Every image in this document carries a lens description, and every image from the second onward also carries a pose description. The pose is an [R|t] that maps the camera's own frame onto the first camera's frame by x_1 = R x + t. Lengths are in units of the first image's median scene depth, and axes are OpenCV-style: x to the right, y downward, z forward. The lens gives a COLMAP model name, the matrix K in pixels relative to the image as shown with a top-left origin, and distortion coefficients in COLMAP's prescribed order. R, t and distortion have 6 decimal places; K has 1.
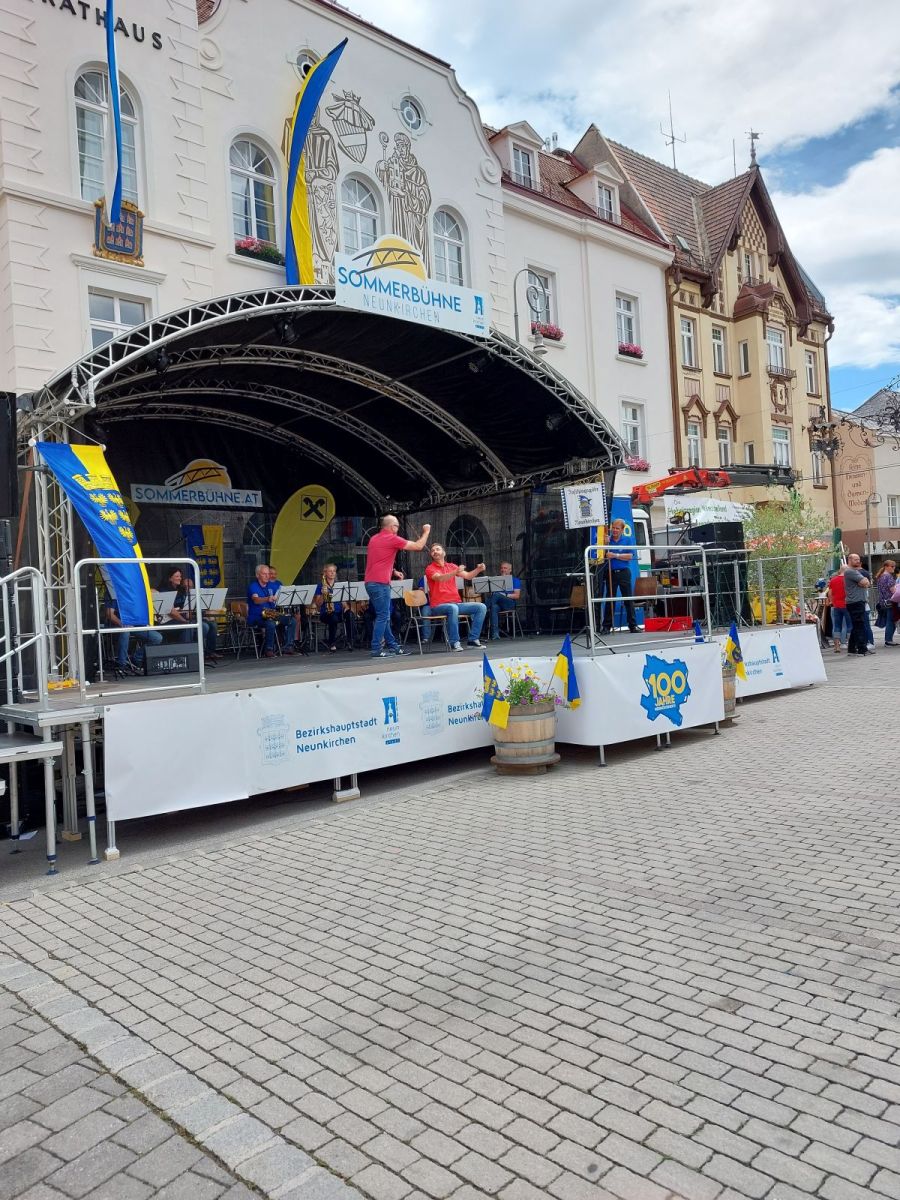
lens RADIAL K [[895.6, 0, 435.7], [0, 895.6, 596.0], [0, 0, 1]] dist [0.075184, -0.067160]
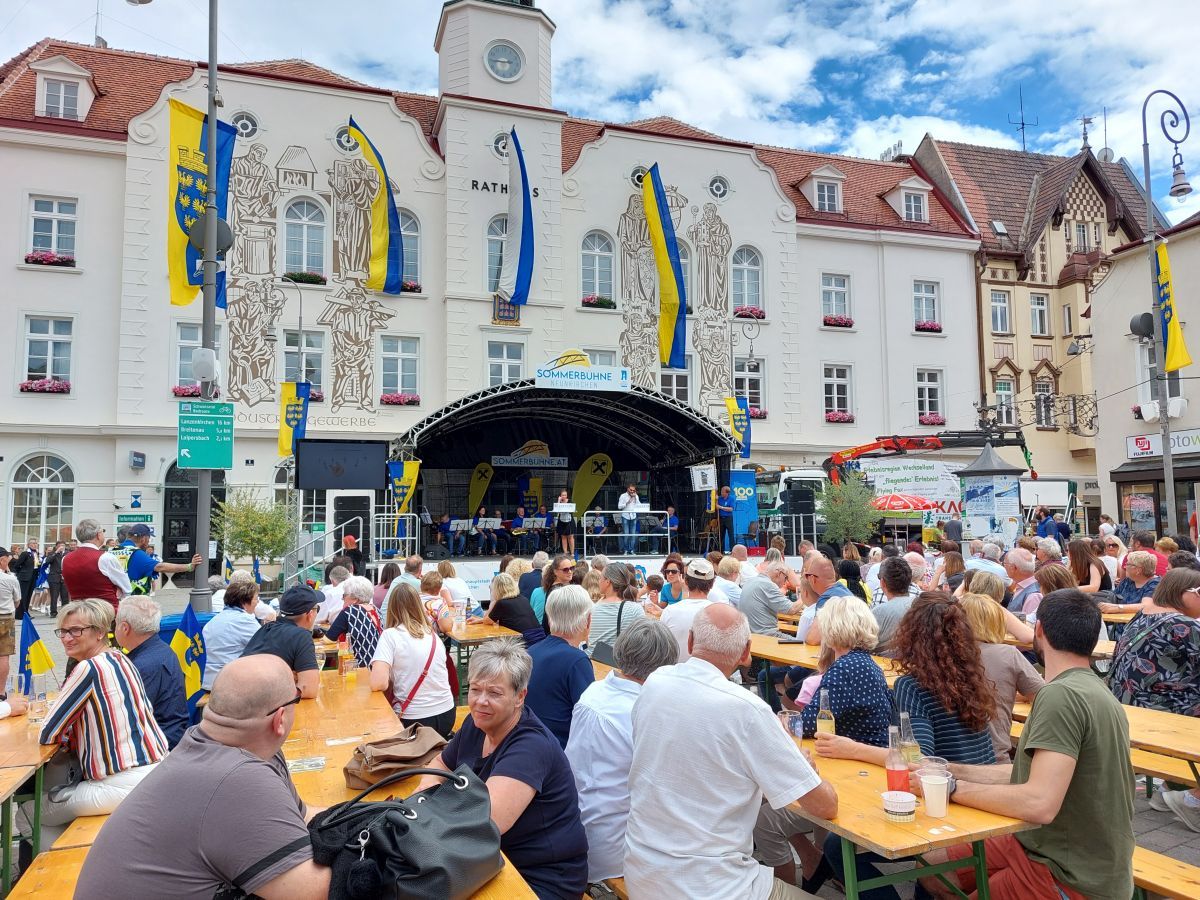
lens RADIAL K [[934.1, 0, 594.6], [0, 934.1, 450.3], [0, 0, 1]] dist [0.123330, -0.086181]
pose [[0.908933, 0.014607, -0.416687, 0.452623], [-0.037434, 0.998209, -0.046662, -0.038837], [0.415259, 0.058011, 0.907852, -0.446188]]
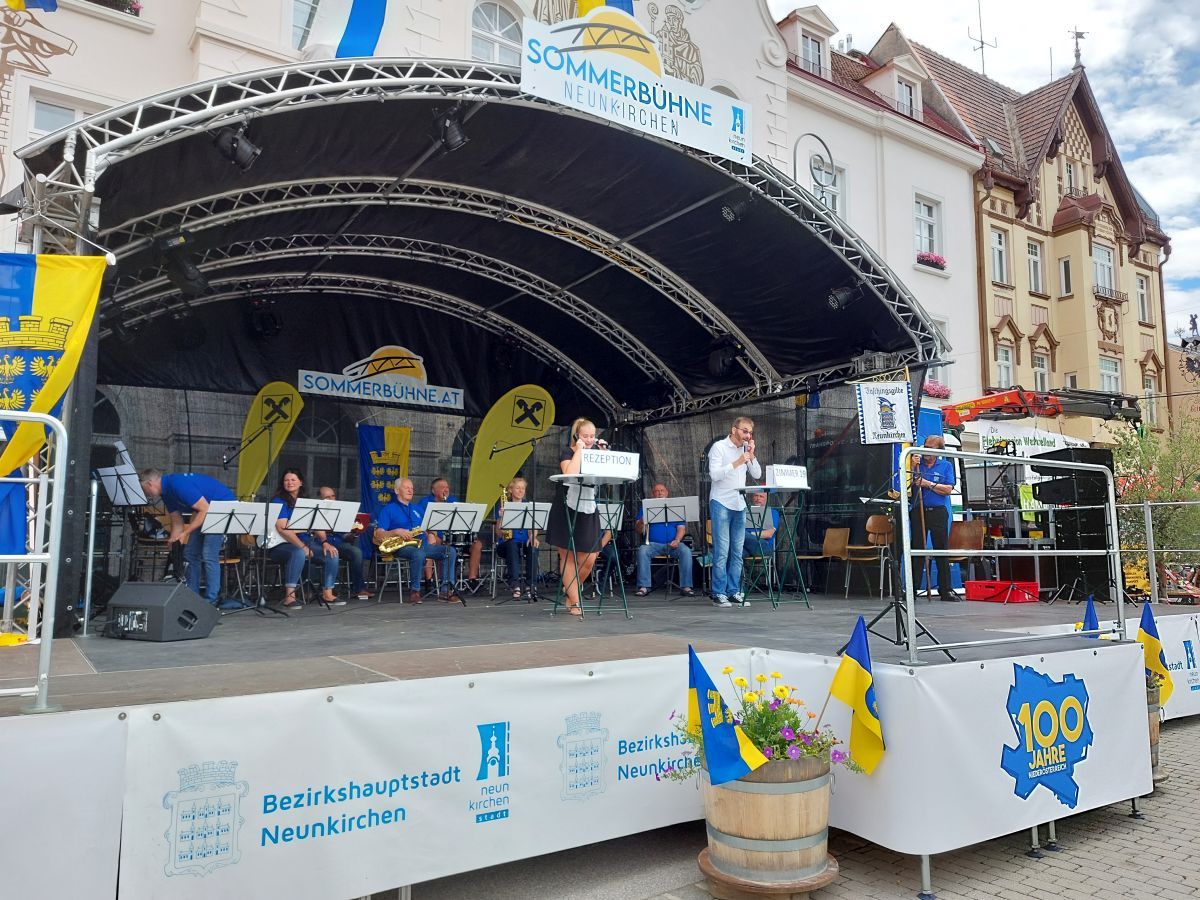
lens RADIAL K [[877.7, 0, 608.3], [0, 877.7, 448.1], [0, 0, 1]] dist [0.106944, -0.136401]
pose [[0.992041, 0.047188, -0.116740, 0.022307], [-0.057602, 0.994497, -0.087512, -0.000223], [0.111968, 0.093540, 0.989300, 0.179768]]
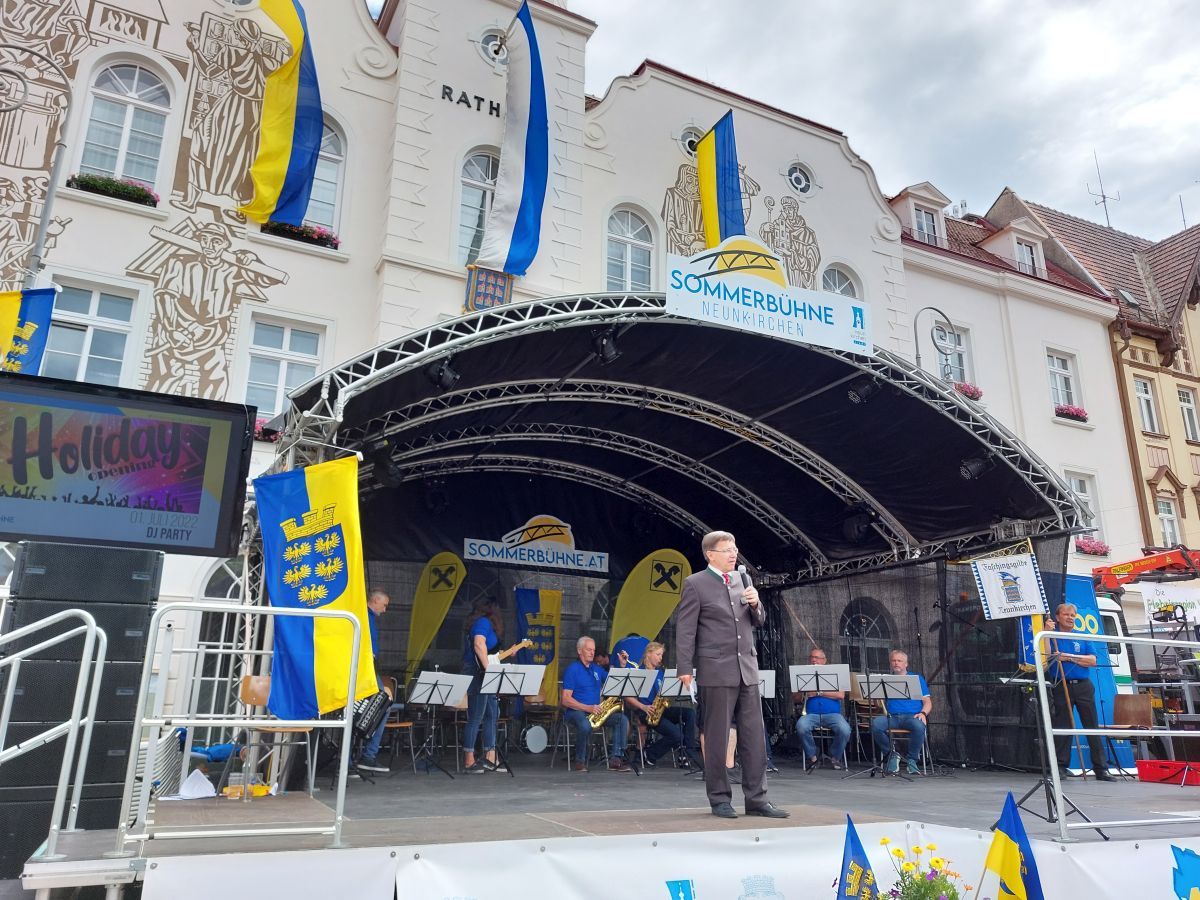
lens RADIAL K [[887.8, 0, 588.6], [0, 887.8, 436.5], [0, 0, 1]] dist [0.083386, -0.083792]
pose [[0.961000, -0.007893, -0.276435, 0.020291], [-0.066259, 0.963906, -0.257867, -0.003248], [0.268493, 0.266127, 0.925791, 0.134273]]
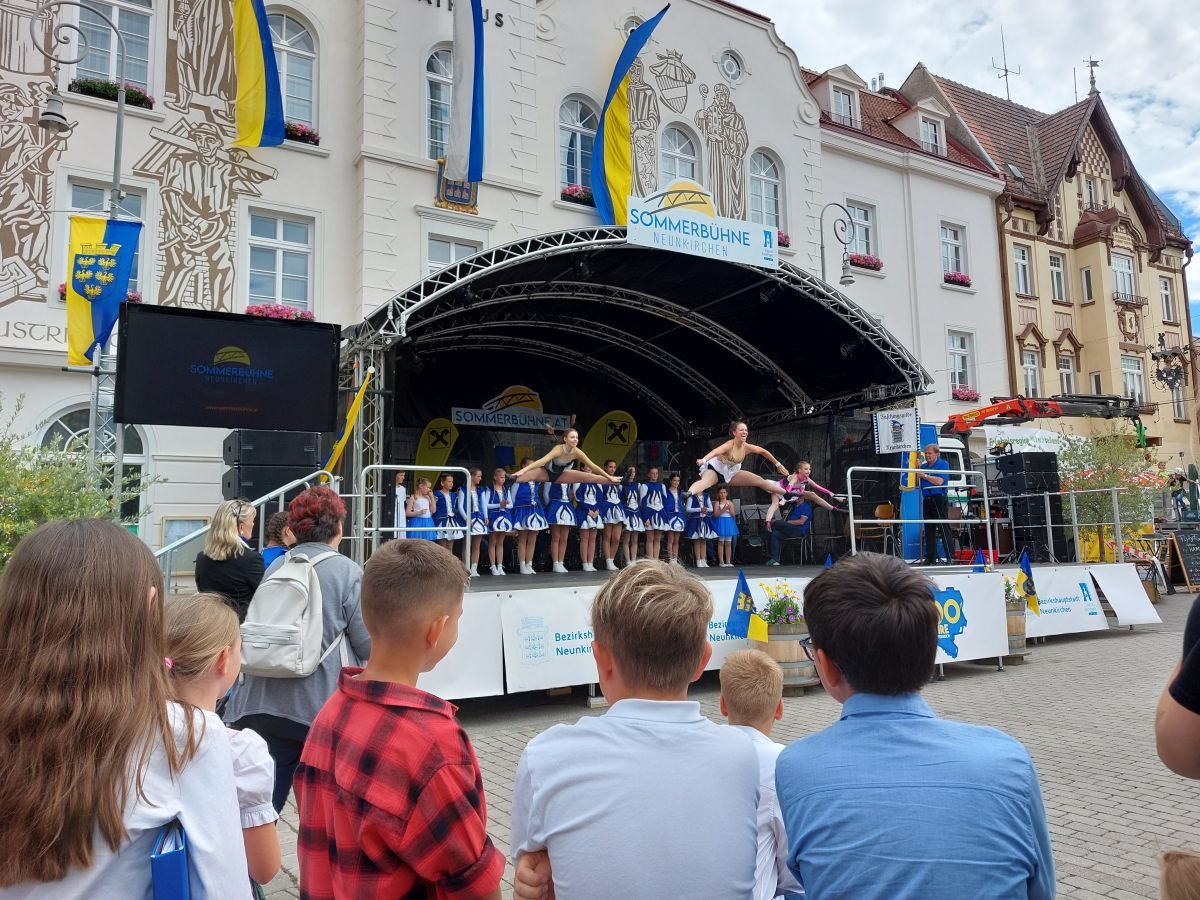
lens RADIAL K [[895.6, 0, 605.3], [0, 895.6, 433.8], [0, 0, 1]] dist [0.075184, -0.067160]
pose [[0.982773, 0.014963, -0.184210, 0.032049], [-0.033590, 0.994578, -0.098418, 0.005926], [0.181739, 0.102910, 0.977947, -0.017244]]
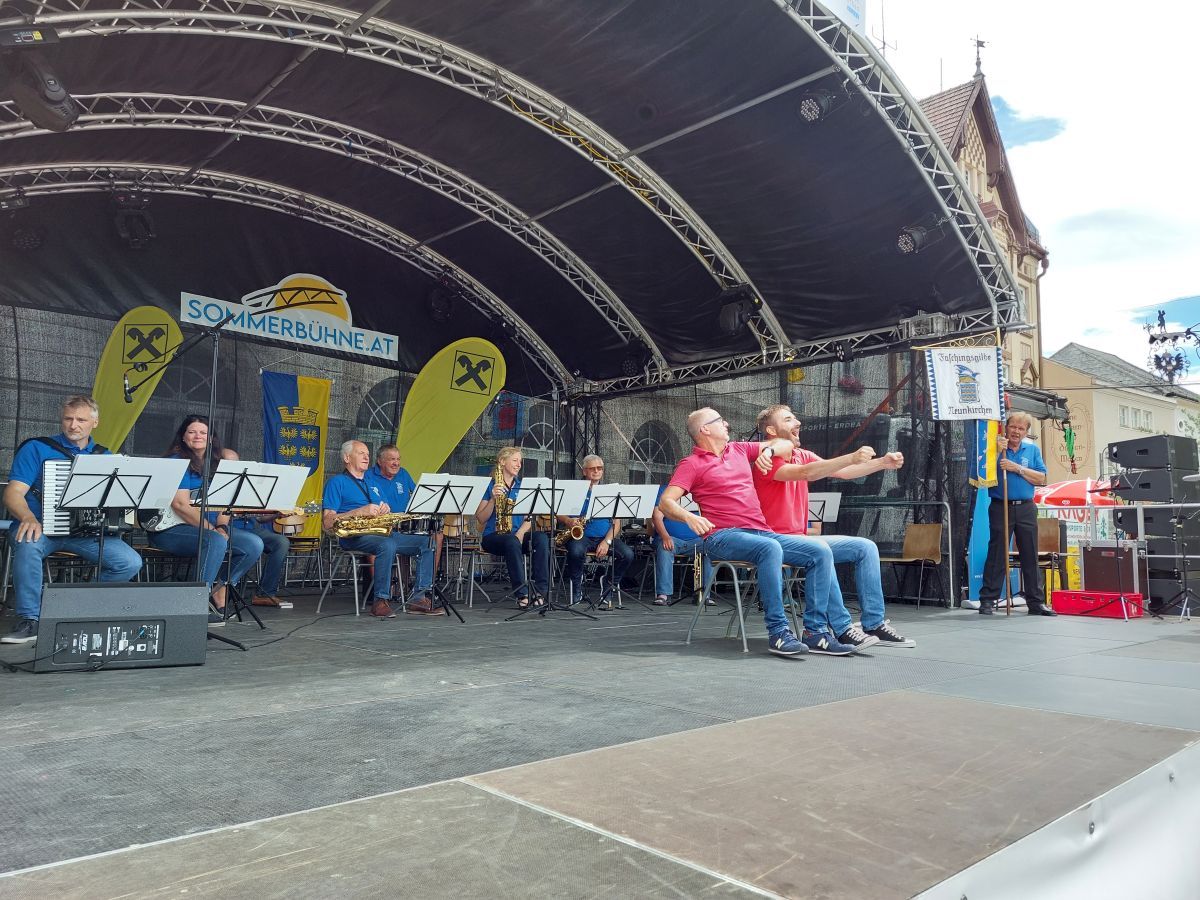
lens RADIAL K [[865.6, 0, 600.0], [0, 865.6, 450.0], [0, 0, 1]] dist [0.071975, -0.054106]
pose [[0.994594, 0.087133, 0.056494, -0.059637], [-0.081721, 0.992409, -0.091903, 0.007720], [-0.064073, 0.086790, 0.994164, 0.290634]]
